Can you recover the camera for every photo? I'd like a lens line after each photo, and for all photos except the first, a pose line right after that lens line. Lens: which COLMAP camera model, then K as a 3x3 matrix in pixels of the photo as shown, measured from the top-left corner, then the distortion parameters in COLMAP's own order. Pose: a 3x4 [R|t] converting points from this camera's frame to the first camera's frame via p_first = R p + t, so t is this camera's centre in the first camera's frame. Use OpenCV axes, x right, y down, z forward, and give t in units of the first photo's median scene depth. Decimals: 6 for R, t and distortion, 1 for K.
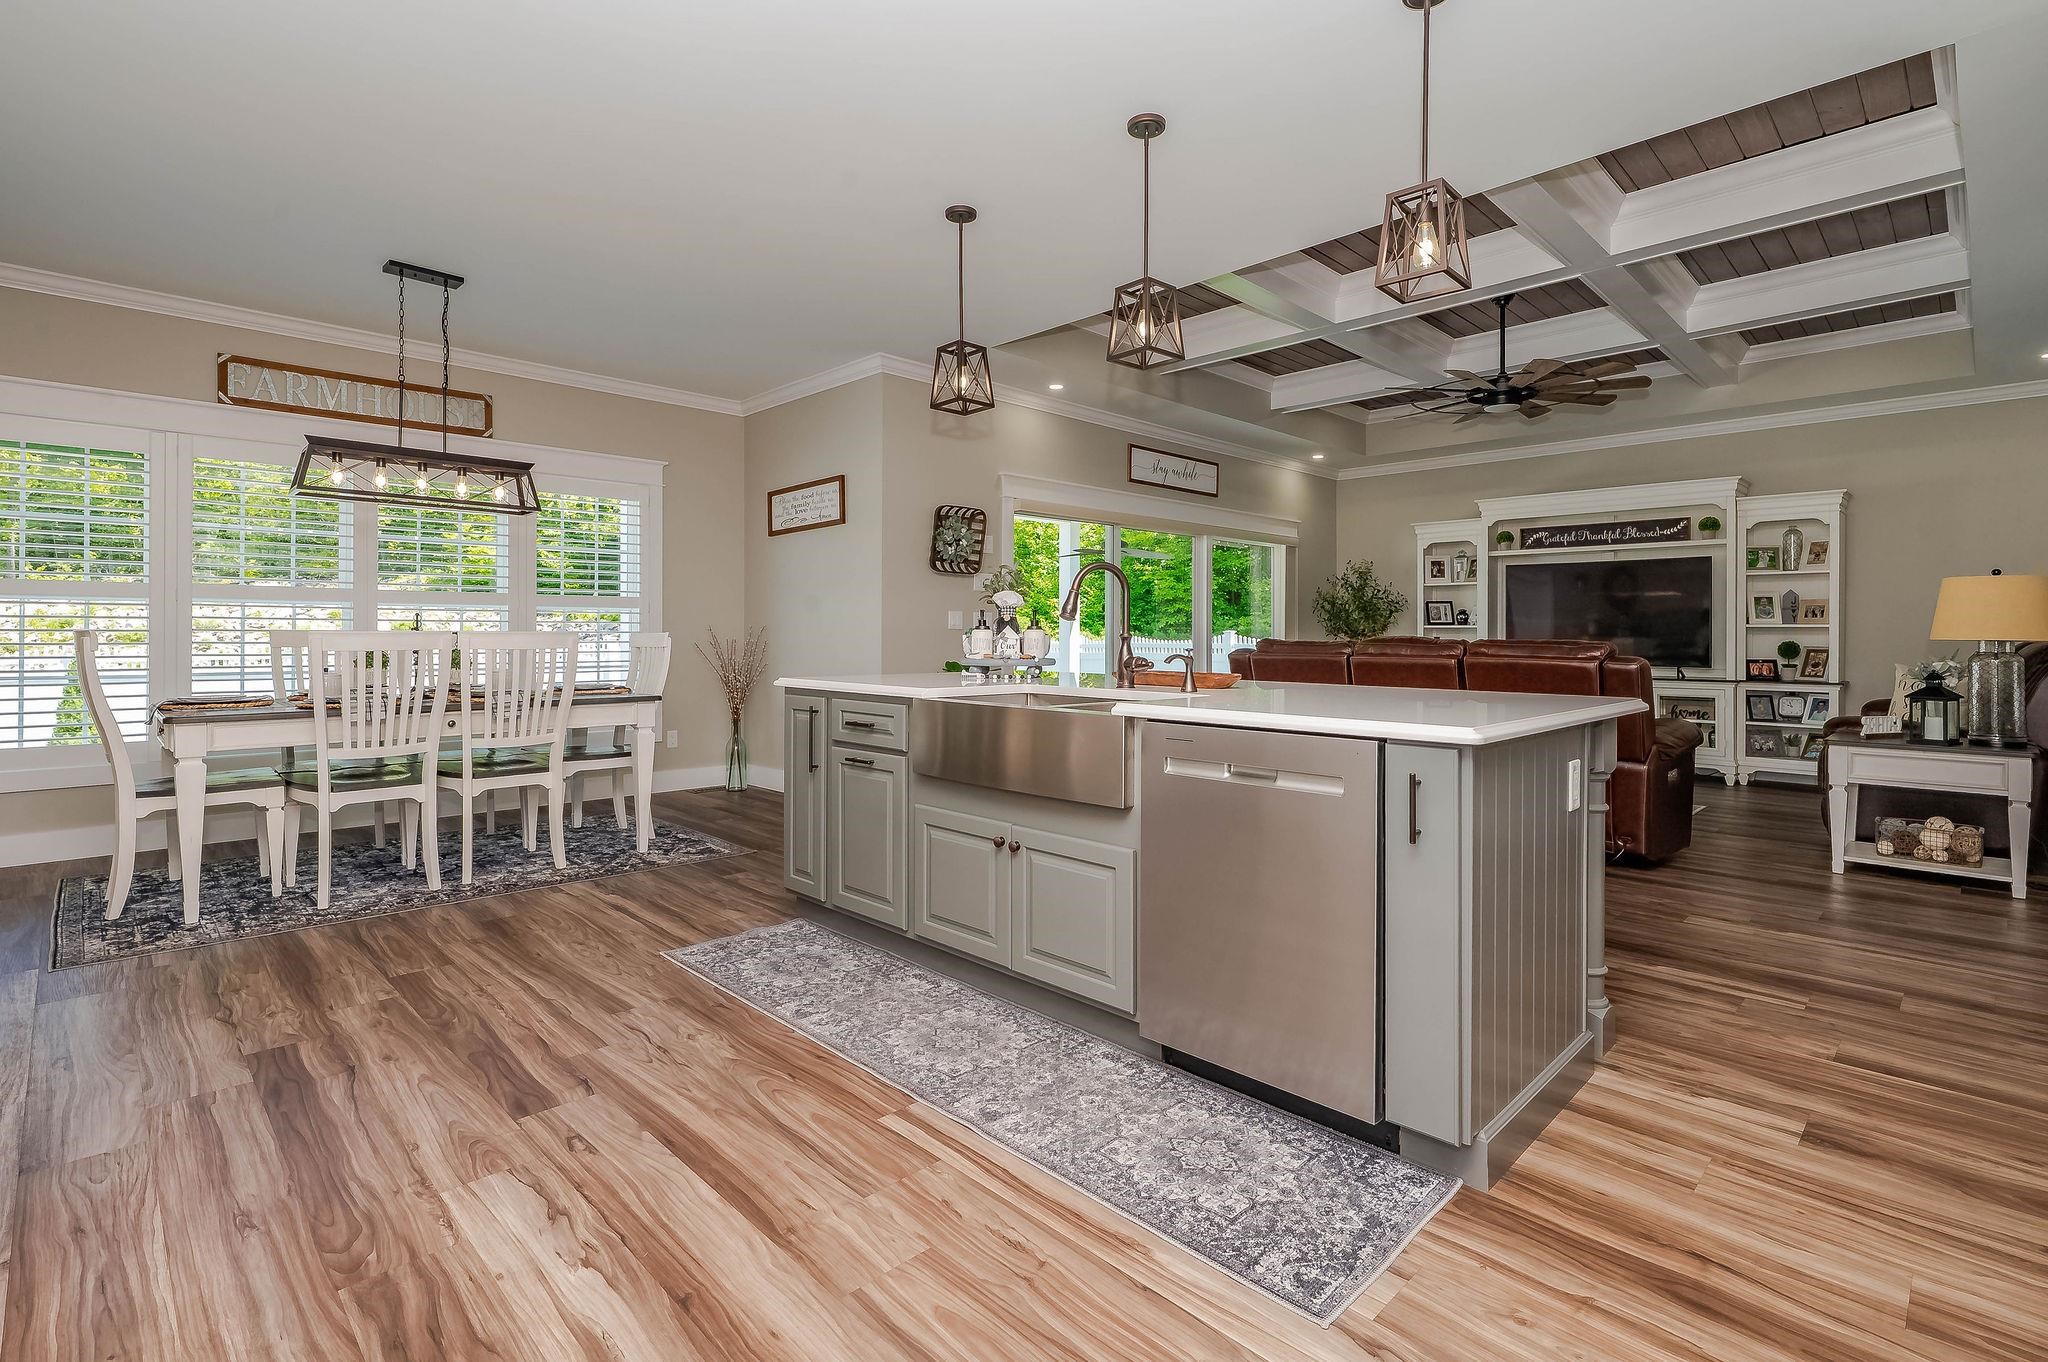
lens RADIAL K [[956.4, 0, 1024.6], [0, 956.4, 632.6], [0, 0, 1]] dist [0.000177, 0.000577]
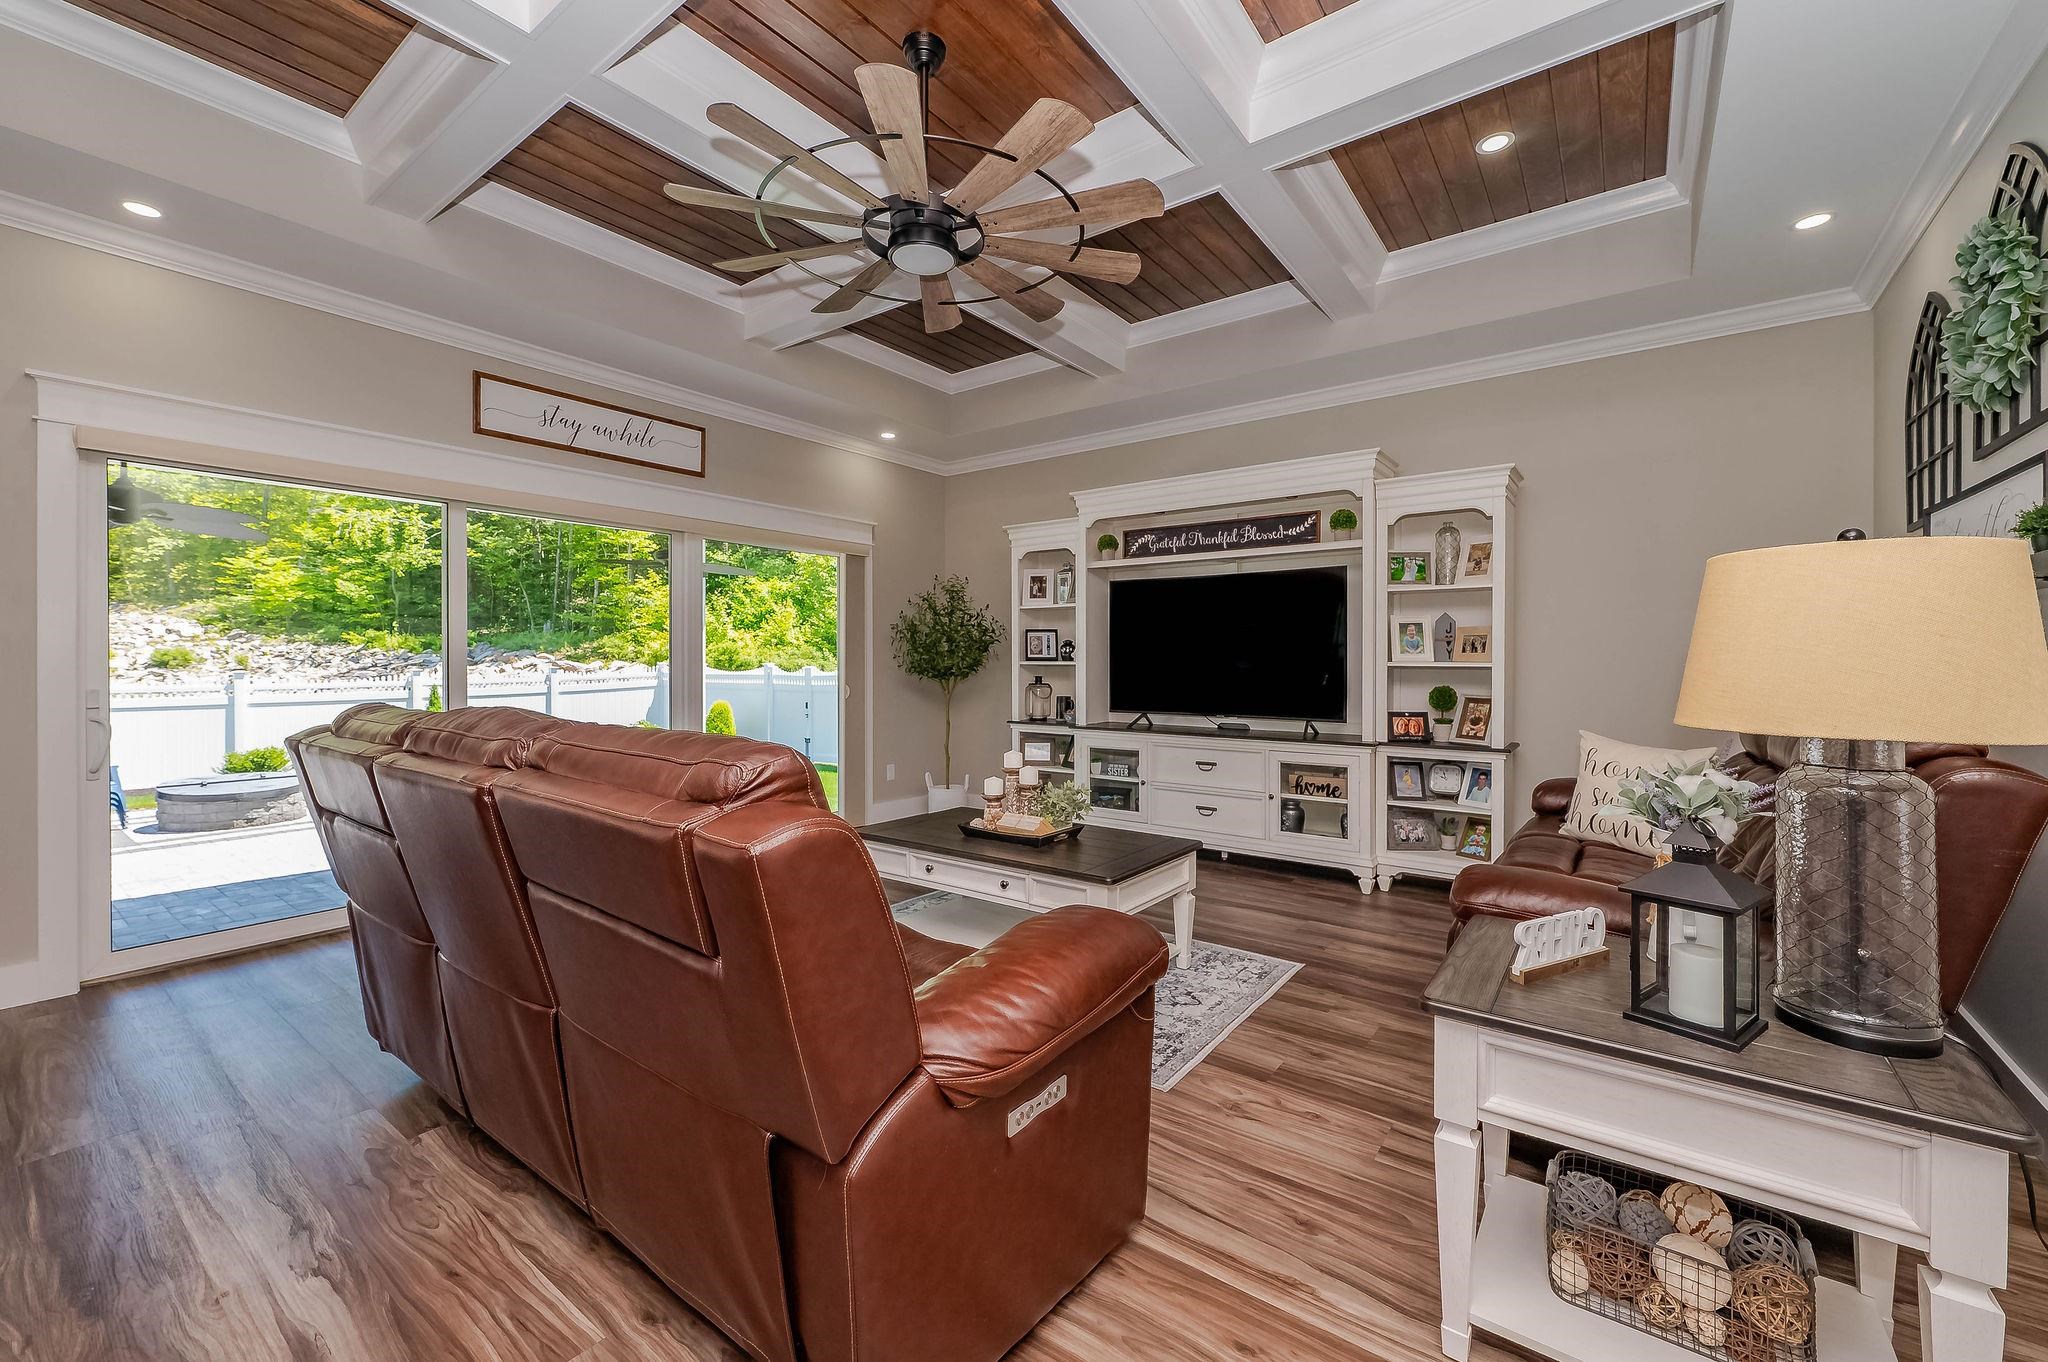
lens RADIAL K [[833.3, 0, 1016.1], [0, 833.3, 671.9], [0, 0, 1]] dist [0.000168, 0.000058]
pose [[0.988245, -0.005307, 0.152786, 0.386836], [0.003069, 0.999885, 0.014879, -0.011264], [-0.152847, -0.014235, 0.988147, 0.433314]]
